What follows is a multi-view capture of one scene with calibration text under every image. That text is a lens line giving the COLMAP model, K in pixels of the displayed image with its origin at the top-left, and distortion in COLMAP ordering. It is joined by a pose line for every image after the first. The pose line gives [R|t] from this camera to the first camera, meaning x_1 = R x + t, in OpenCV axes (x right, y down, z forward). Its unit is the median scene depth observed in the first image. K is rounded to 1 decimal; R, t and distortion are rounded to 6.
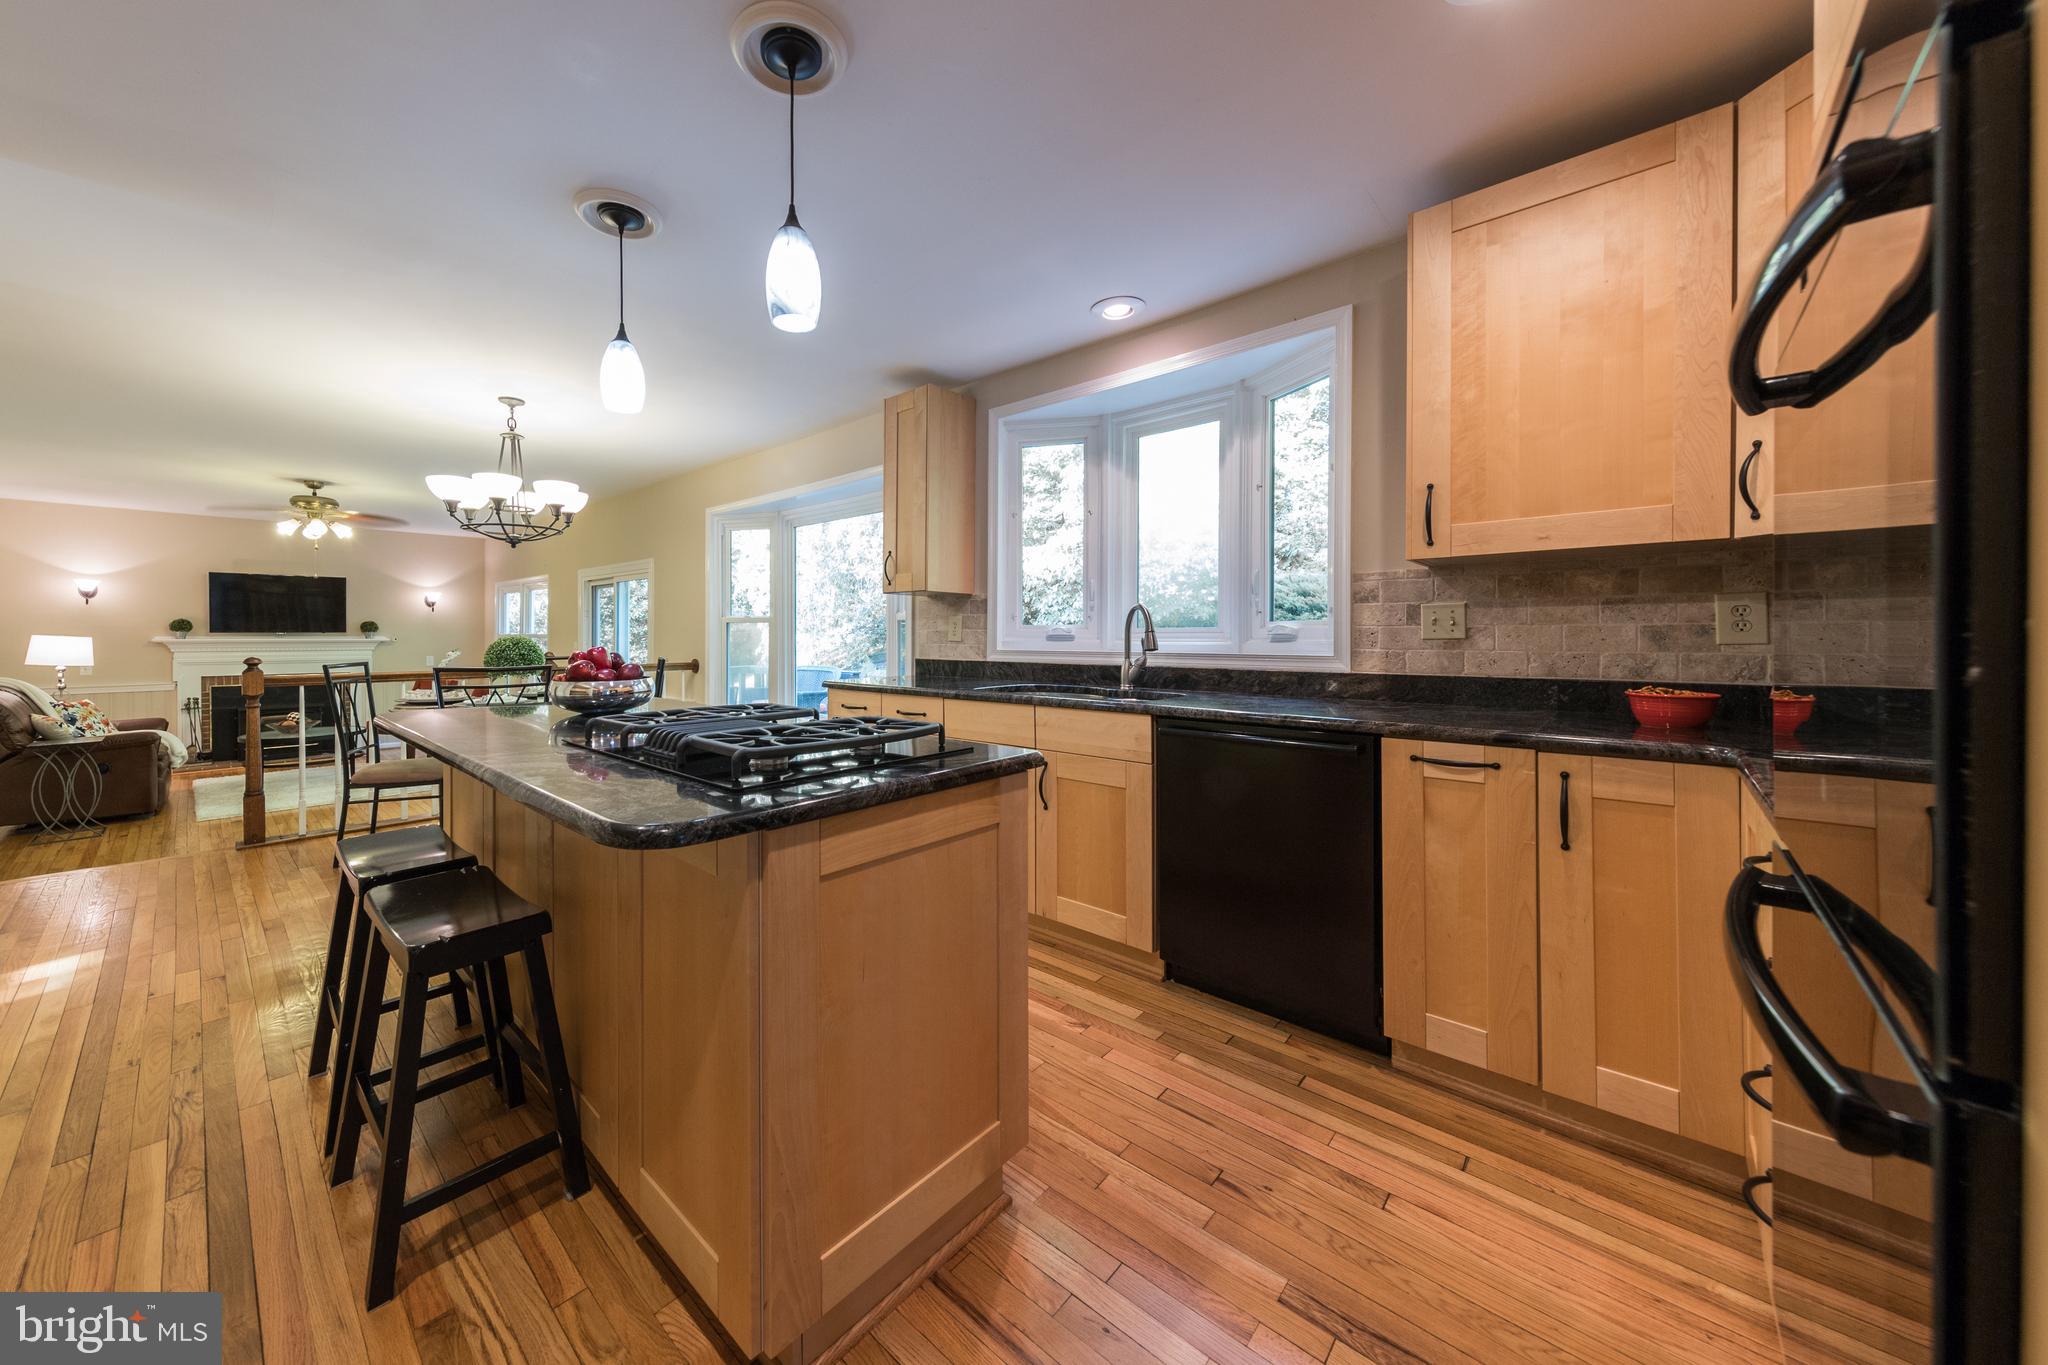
lens RADIAL K [[708.3, 0, 955.4], [0, 708.3, 640.2], [0, 0, 1]] dist [0.002194, 0.000138]
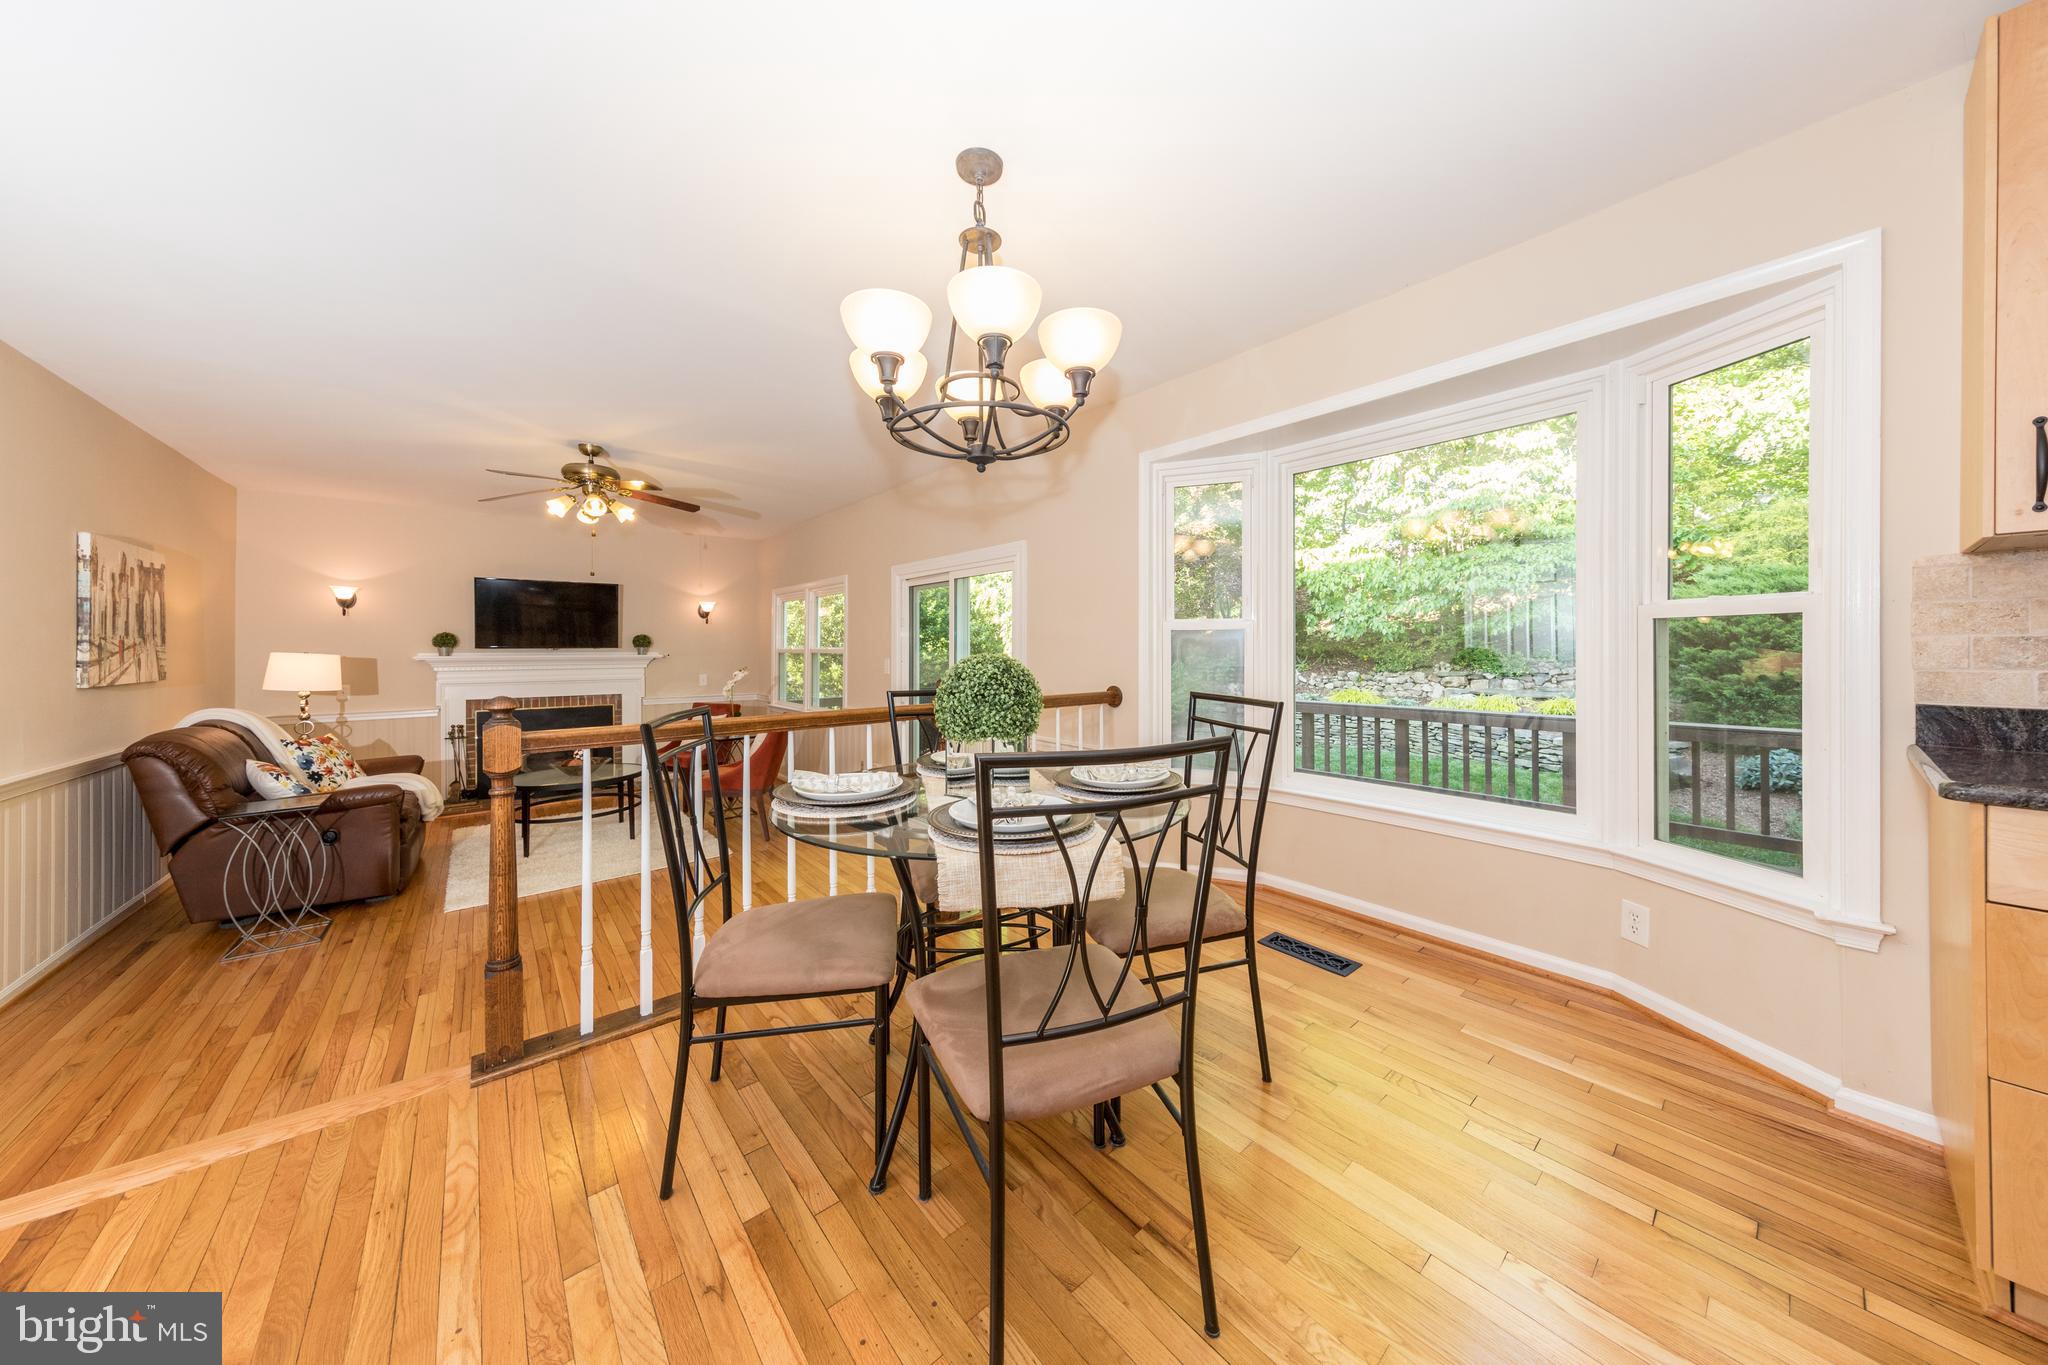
lens RADIAL K [[667.9, 0, 1047.9], [0, 667.9, 650.1], [0, 0, 1]] dist [0.000182, -0.000030]
pose [[0.992870, -0.002439, -0.119178, -0.351043], [0.001939, 0.999989, -0.004310, -0.005265], [0.119187, 0.004048, 0.992864, 0.369080]]
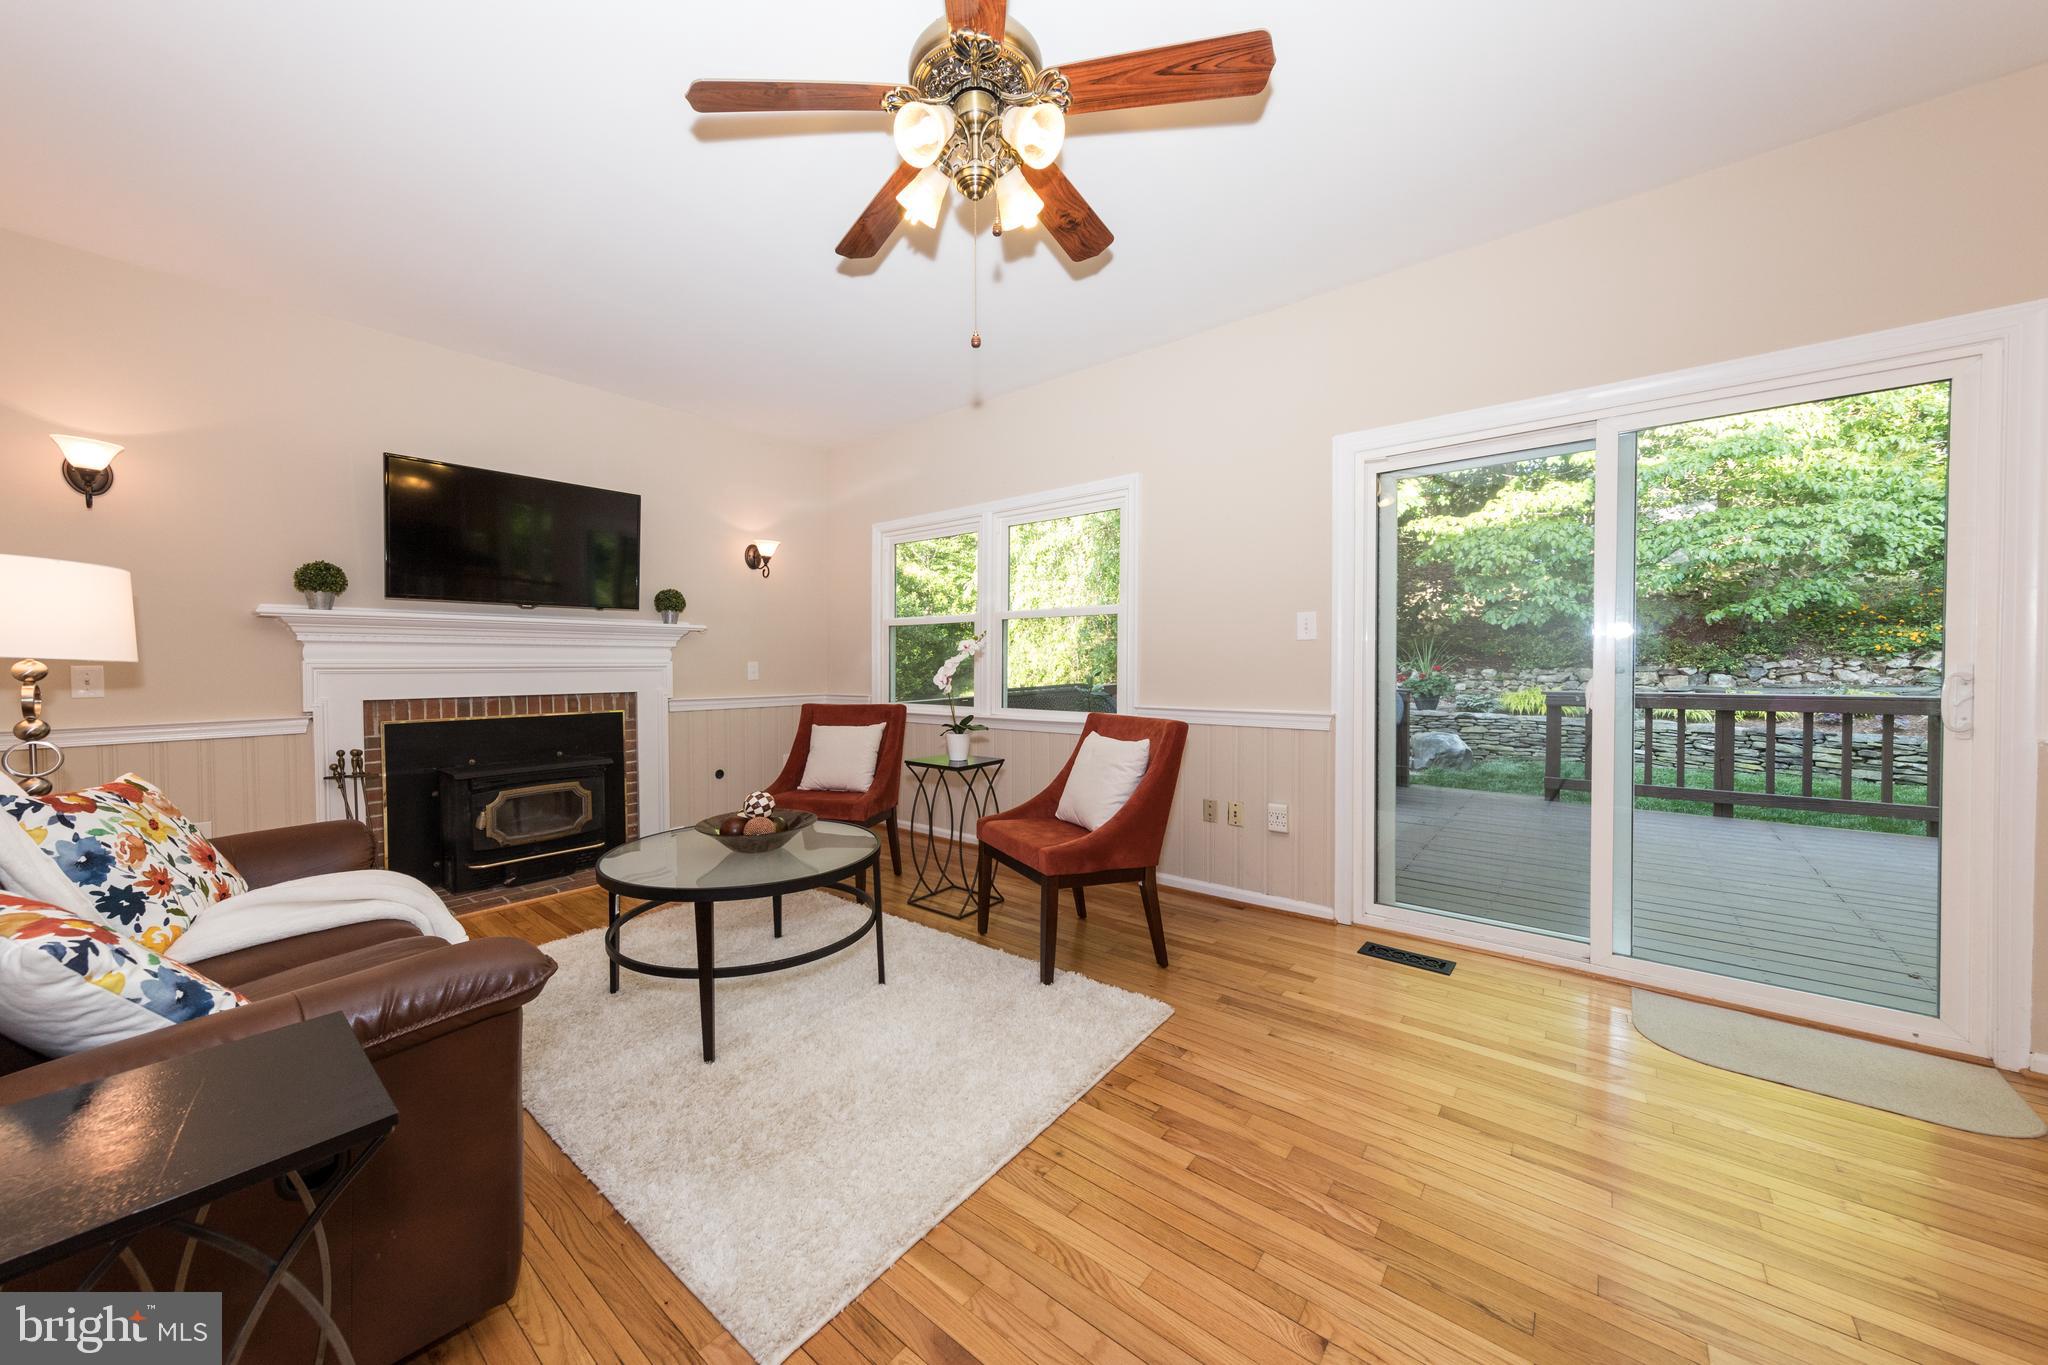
lens RADIAL K [[702.0, 0, 979.3], [0, 702.0, 682.1], [0, 0, 1]] dist [0.000756, -0.000063]
pose [[0.998755, -0.003529, 0.049761, -0.921995], [0.002654, 0.999841, 0.017634, 0.043313], [-0.049815, -0.017480, 0.998605, 0.721894]]
